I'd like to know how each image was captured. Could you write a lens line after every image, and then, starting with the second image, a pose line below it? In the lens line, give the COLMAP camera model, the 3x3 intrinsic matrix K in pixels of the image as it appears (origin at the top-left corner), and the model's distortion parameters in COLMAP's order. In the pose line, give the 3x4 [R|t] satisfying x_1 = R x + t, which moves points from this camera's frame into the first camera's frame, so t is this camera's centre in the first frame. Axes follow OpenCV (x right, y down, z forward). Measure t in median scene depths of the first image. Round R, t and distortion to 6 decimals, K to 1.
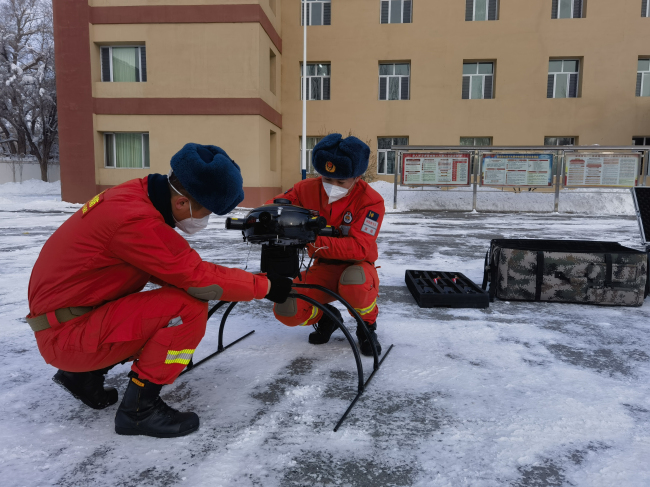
lens RADIAL K [[511.9, 0, 324.7], [0, 511.9, 235.9], [0, 0, 1]] dist [0.079370, -0.076002]
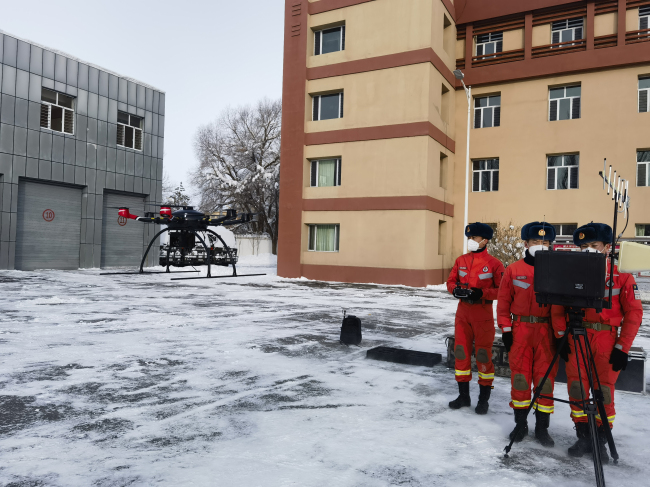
lens RADIAL K [[511.9, 0, 324.7], [0, 511.9, 235.9], [0, 0, 1]] dist [0.079370, -0.076002]
pose [[0.919195, 0.004865, -0.393773, 0.126682], [-0.057174, 0.990978, -0.121221, -0.016635], [0.389630, 0.133939, 0.911180, -0.165129]]
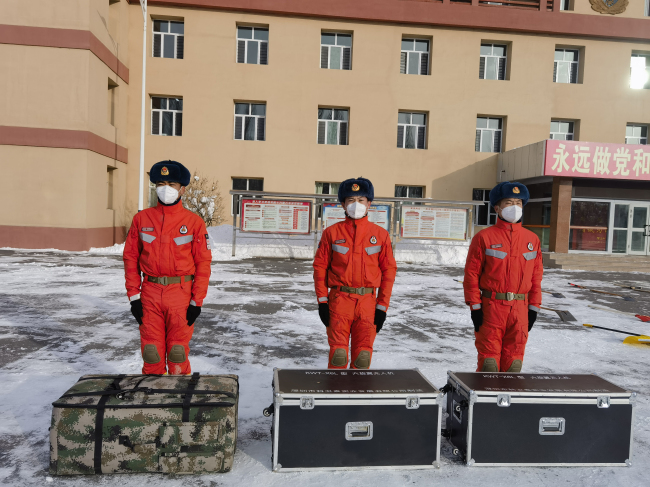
lens RADIAL K [[519.4, 0, 325.8], [0, 519.4, 221.6], [0, 0, 1]] dist [0.090235, 0.004634]
pose [[0.981754, 0.025841, 0.188394, 0.113052], [-0.010238, 0.996470, -0.083327, -0.036156], [-0.189882, 0.079878, 0.978552, 0.024628]]
